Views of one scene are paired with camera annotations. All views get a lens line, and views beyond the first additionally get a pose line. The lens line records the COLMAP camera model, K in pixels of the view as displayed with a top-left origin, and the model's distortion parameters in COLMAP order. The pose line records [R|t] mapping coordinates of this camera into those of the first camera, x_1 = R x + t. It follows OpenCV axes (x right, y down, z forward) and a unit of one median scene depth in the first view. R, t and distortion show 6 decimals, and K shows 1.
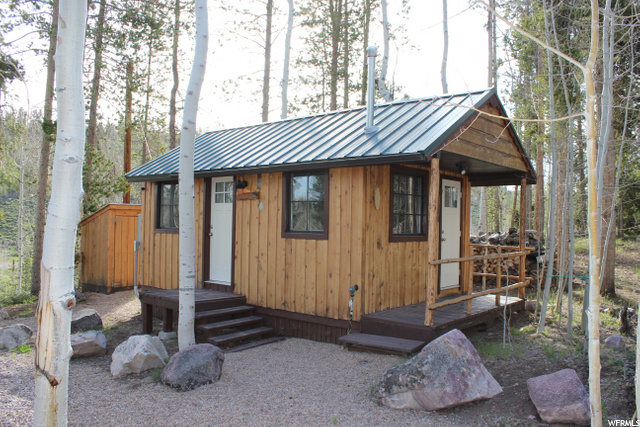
lens RADIAL K [[514.2, 0, 320.0], [0, 514.2, 213.5], [0, 0, 1]] dist [-0.107659, 0.001690]
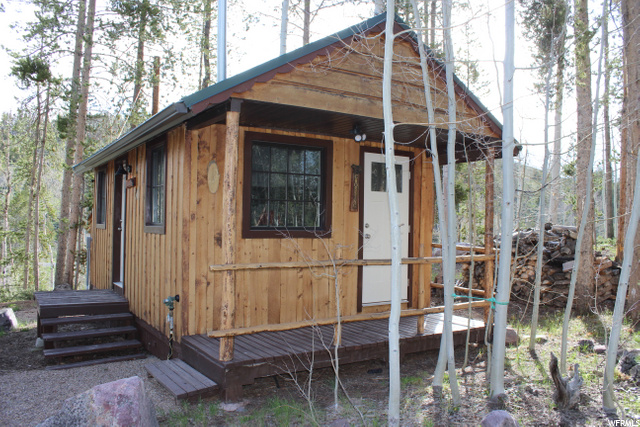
lens RADIAL K [[514.2, 0, 320.0], [0, 514.2, 213.5], [0, 0, 1]] dist [-0.107659, 0.001690]
pose [[0.958128, -0.008682, -0.286209, 0.402548], [0.007968, 0.999962, -0.003659, 0.021991], [0.286229, 0.001225, 0.958160, 0.298245]]
